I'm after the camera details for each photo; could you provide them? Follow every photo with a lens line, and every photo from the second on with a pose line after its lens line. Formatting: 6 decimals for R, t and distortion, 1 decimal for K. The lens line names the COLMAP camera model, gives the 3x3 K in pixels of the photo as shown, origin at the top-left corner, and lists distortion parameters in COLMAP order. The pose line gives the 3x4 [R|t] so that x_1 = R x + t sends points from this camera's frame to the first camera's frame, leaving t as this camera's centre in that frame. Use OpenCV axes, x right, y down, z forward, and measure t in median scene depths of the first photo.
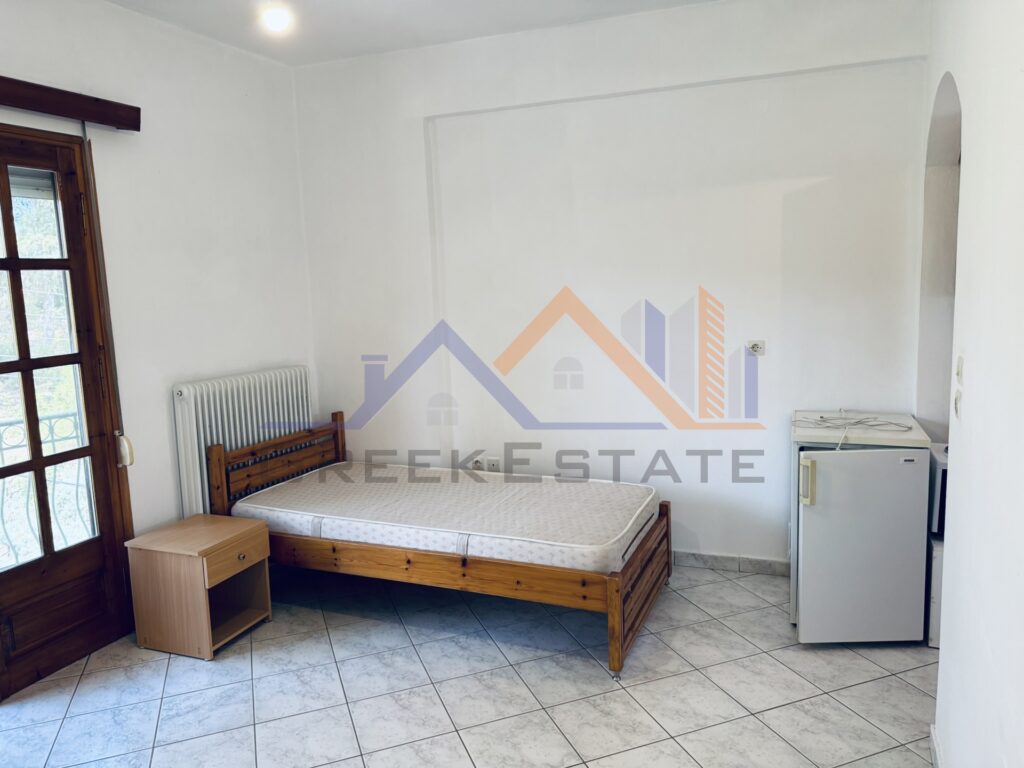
lens RADIAL K [[723.9, 0, 500.1], [0, 723.9, 374.3], [0, 0, 1]] dist [0.061451, -0.060546]
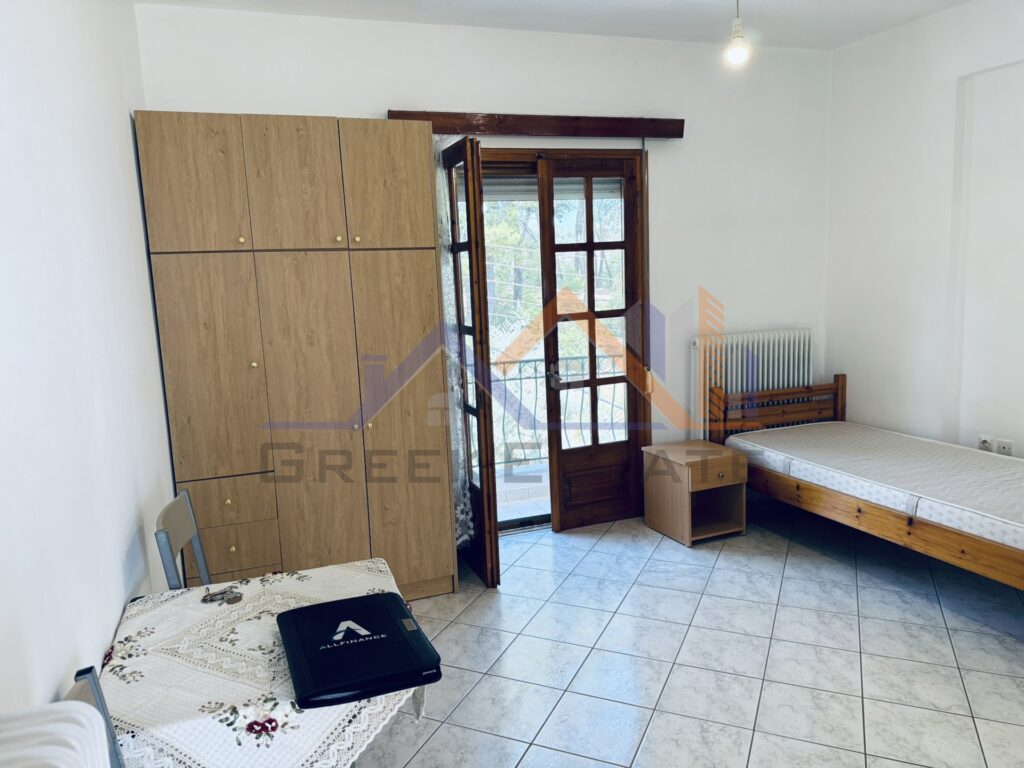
lens RADIAL K [[723.9, 0, 504.7], [0, 723.9, 383.1], [0, 0, 1]] dist [0.061451, -0.060546]
pose [[0.715912, 0.109101, -0.689613, 0.233071], [-0.069855, 0.993952, 0.084730, 0.011818], [0.694687, -0.012487, 0.719204, -0.159357]]
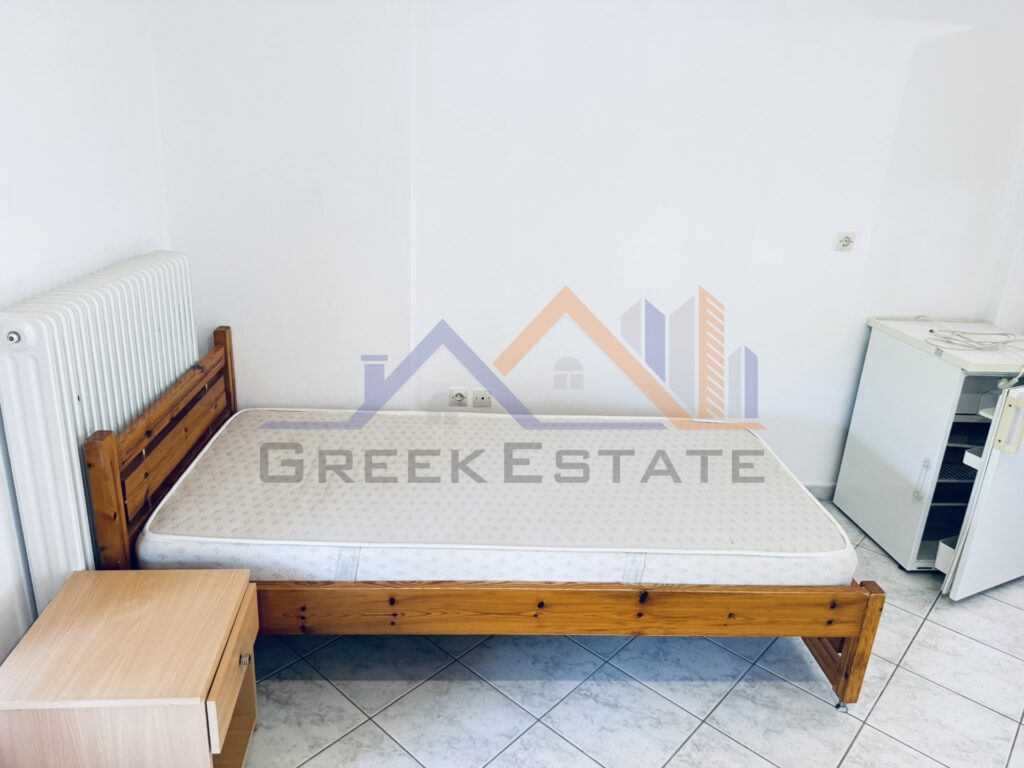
lens RADIAL K [[751.1, 0, 501.5], [0, 751.1, 381.8], [0, 0, 1]] dist [0.019030, -0.009539]
pose [[0.879628, -0.076288, 0.469505, -0.445804], [-0.034100, 0.974402, 0.222213, -0.067335], [-0.474439, -0.211475, 0.854509, 0.519940]]
